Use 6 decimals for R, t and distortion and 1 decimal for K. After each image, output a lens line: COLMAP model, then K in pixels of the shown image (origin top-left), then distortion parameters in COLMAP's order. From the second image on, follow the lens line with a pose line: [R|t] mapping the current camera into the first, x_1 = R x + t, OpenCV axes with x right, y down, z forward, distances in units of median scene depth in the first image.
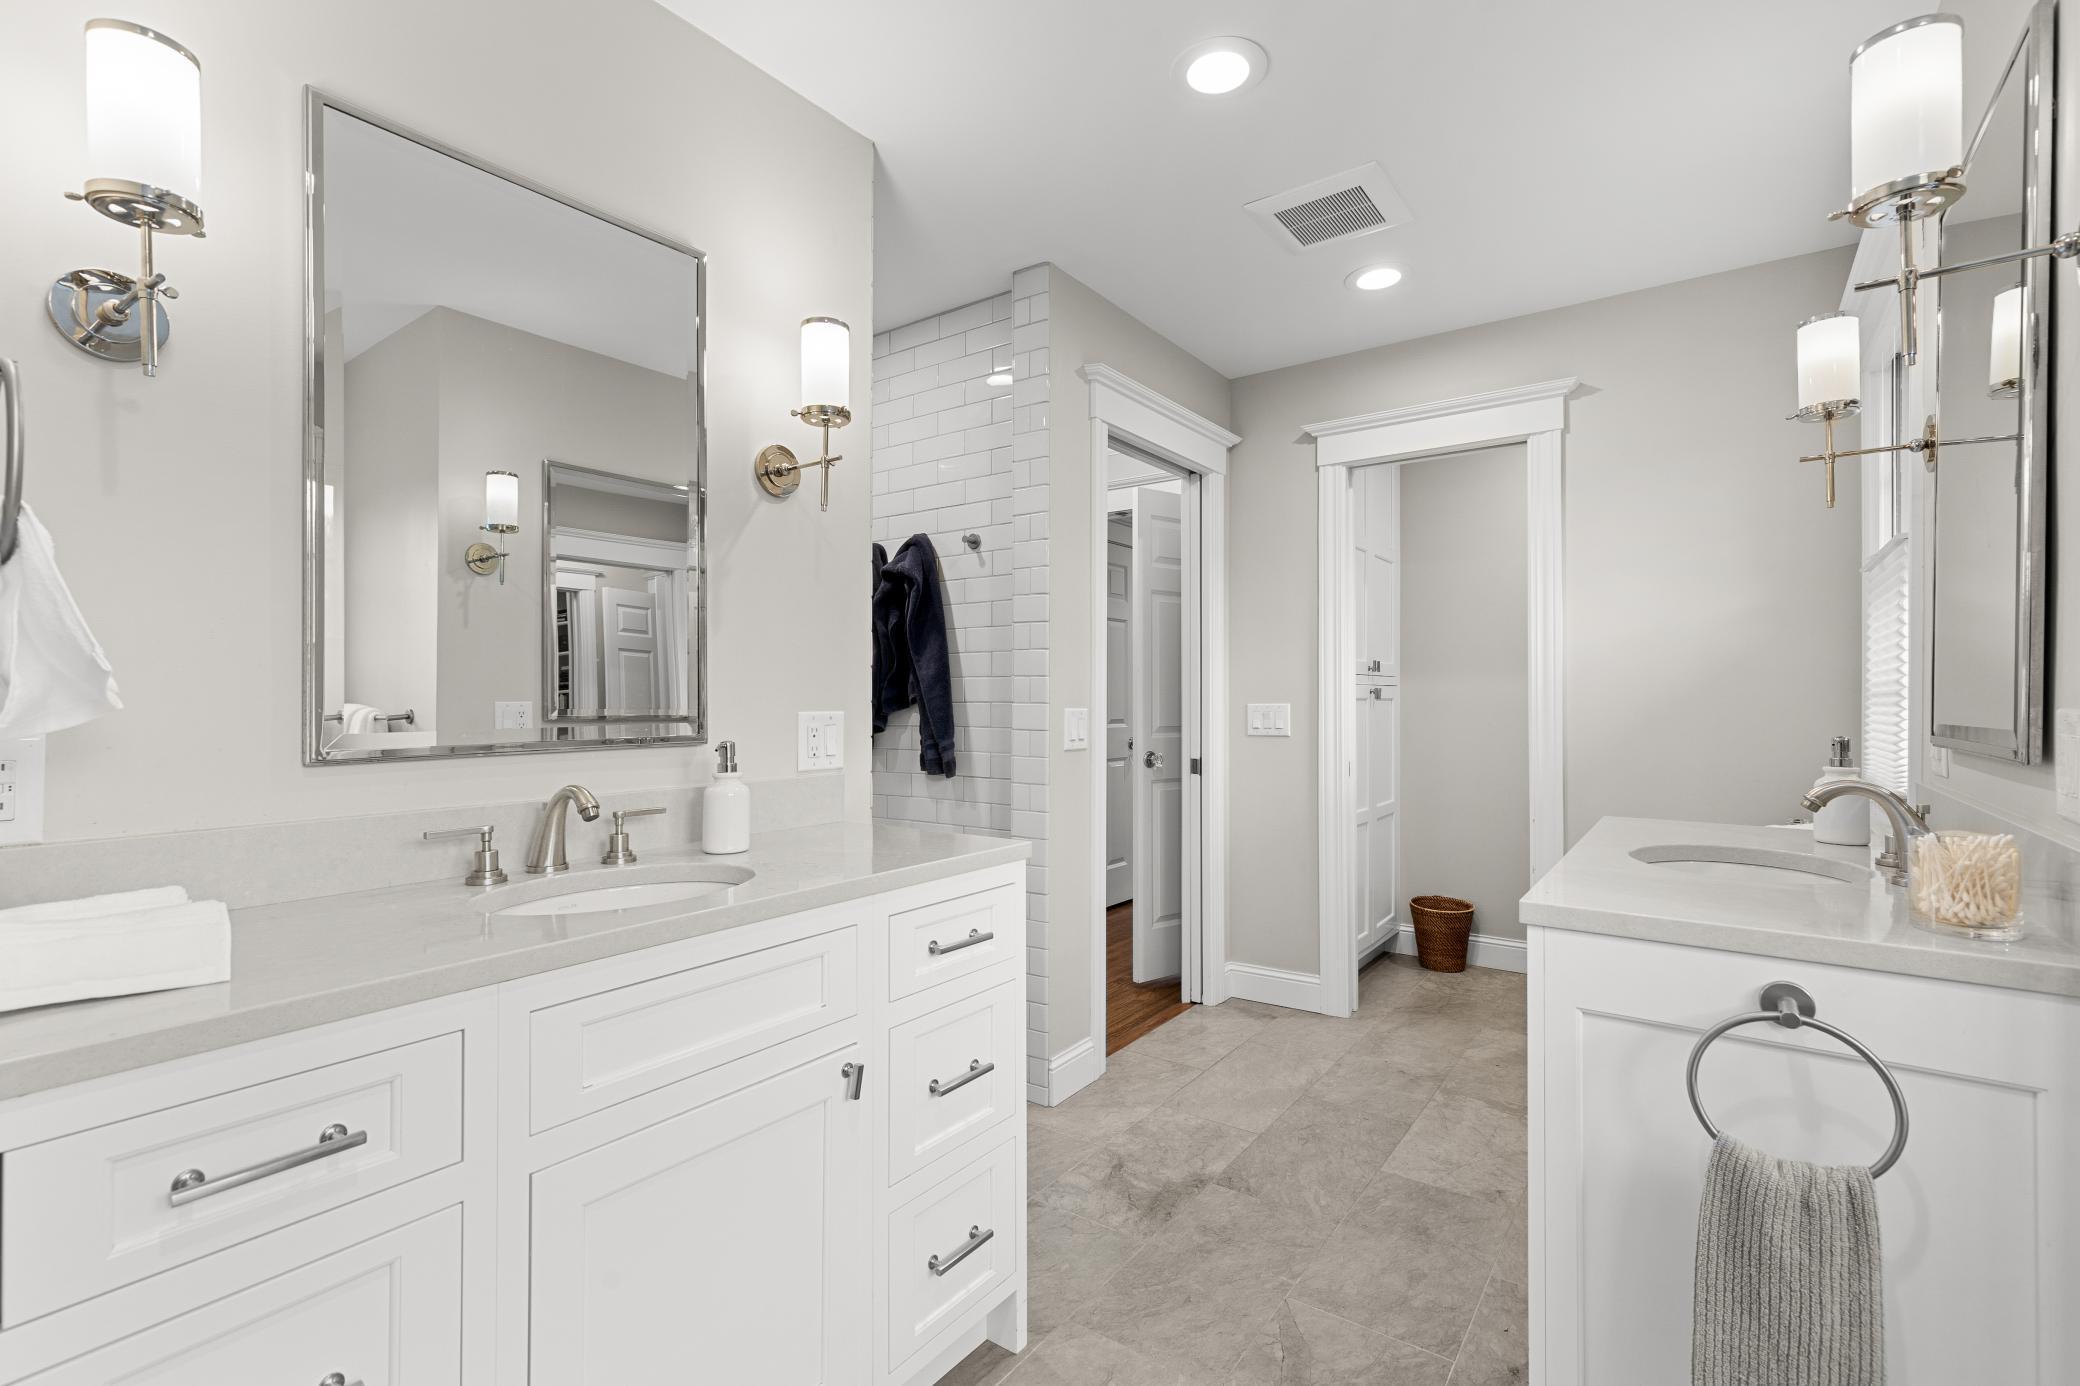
lens RADIAL K [[947.8, 0, 1012.2], [0, 947.8, 686.2], [0, 0, 1]] dist [0.010595, -0.002161]
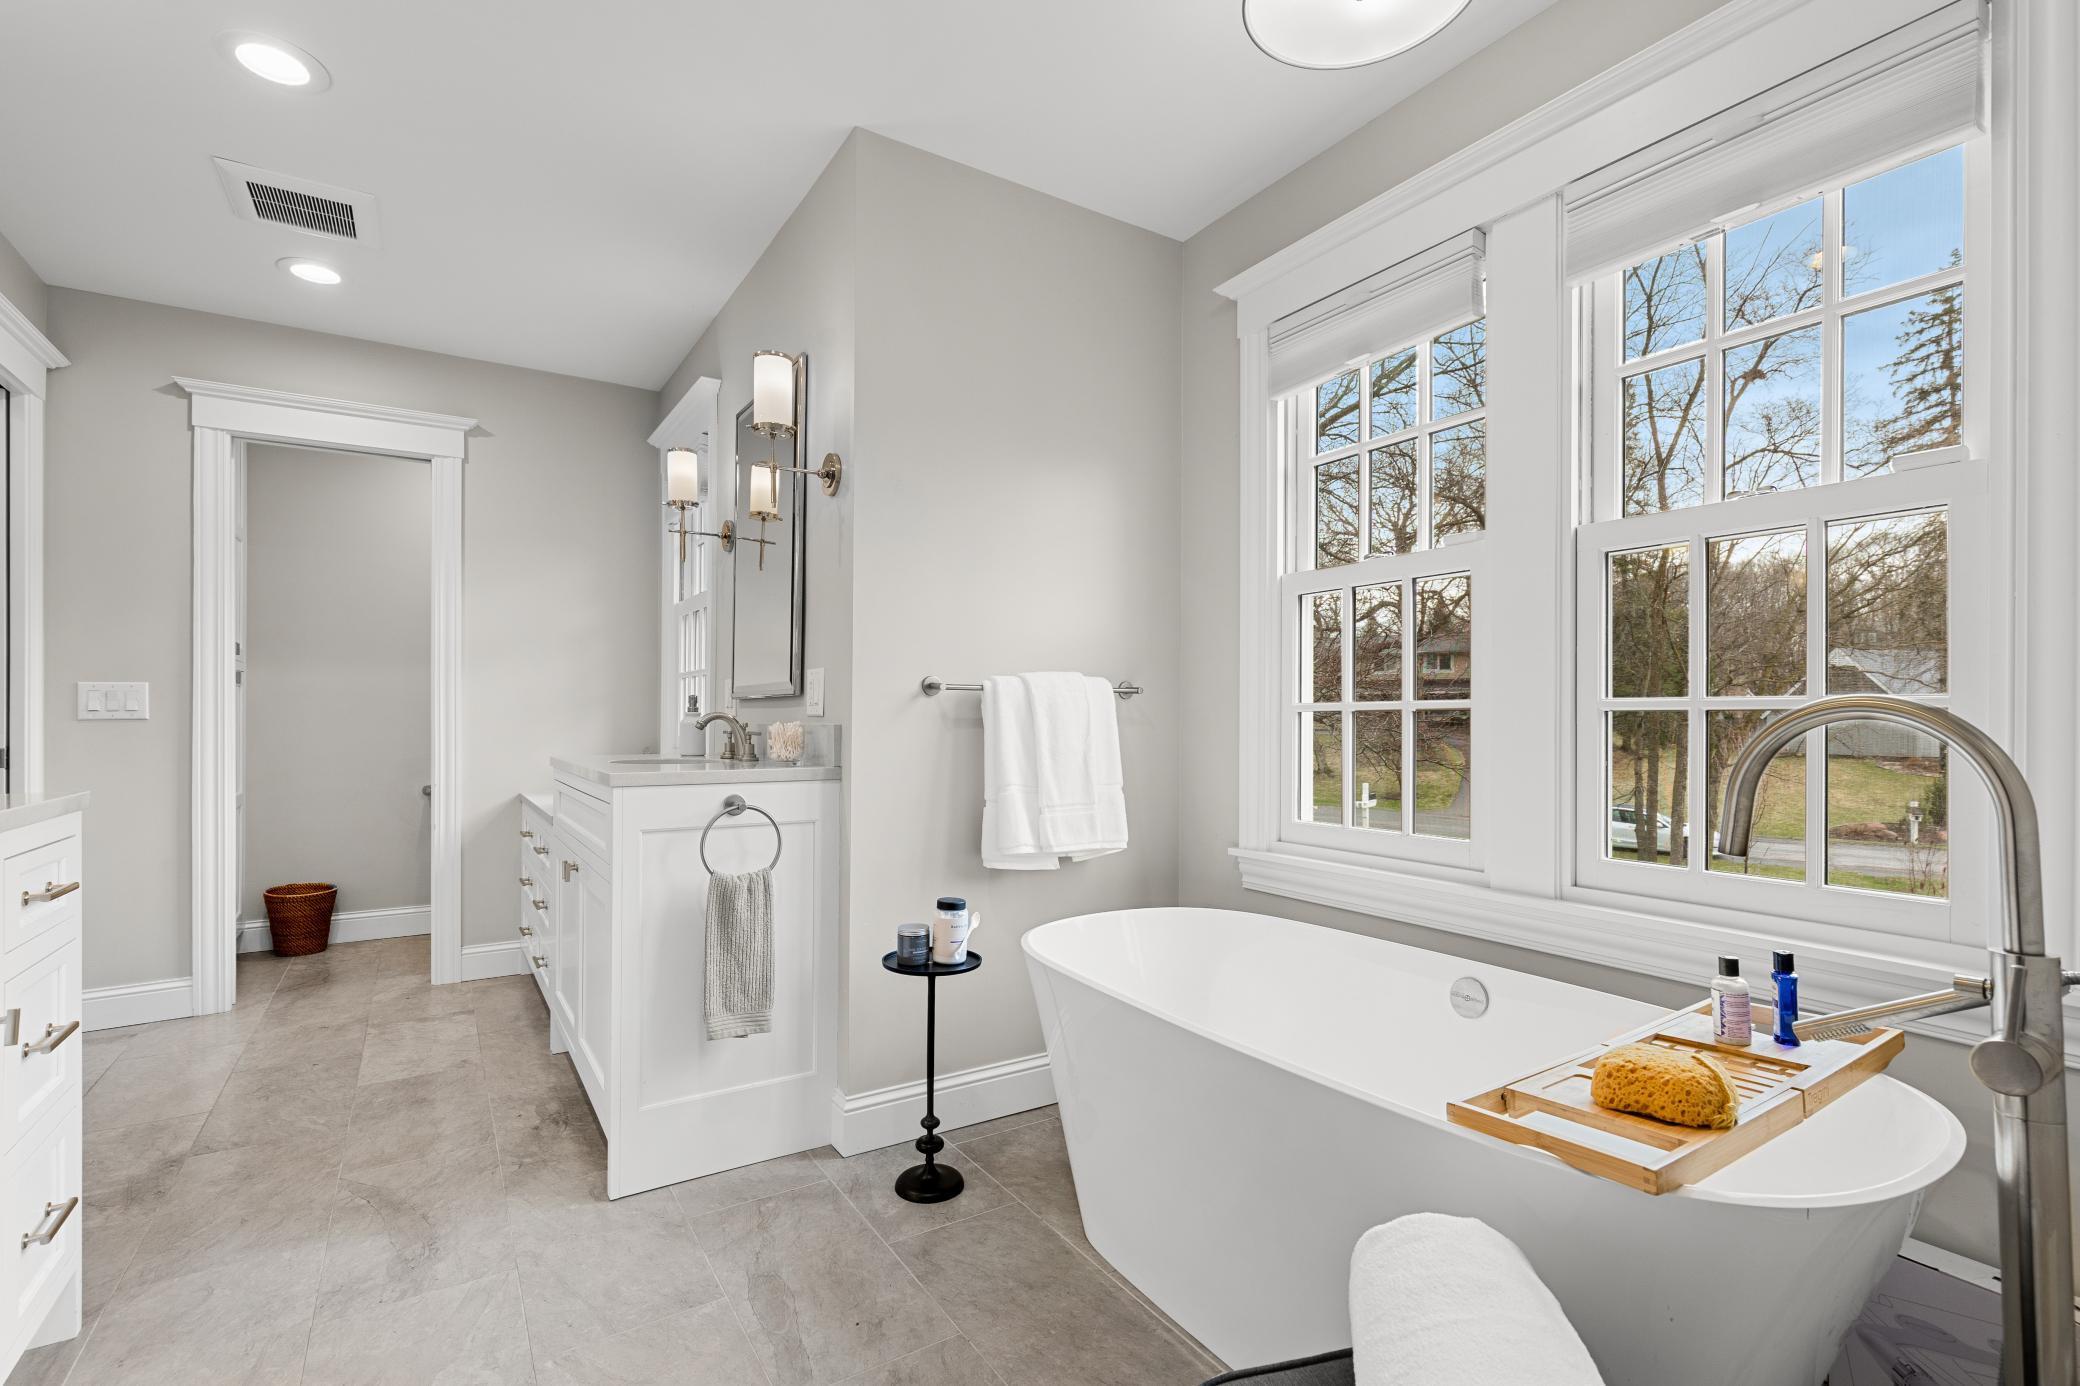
lens RADIAL K [[947.8, 0, 1040.6], [0, 947.8, 699.9], [0, 0, 1]] dist [0.010595, -0.002161]
pose [[0.350814, 0.014182, 0.936338, -0.317561], [-0.011179, 0.999877, -0.010956, 0.044427], [-0.936379, -0.006623, 0.350929, -0.121399]]
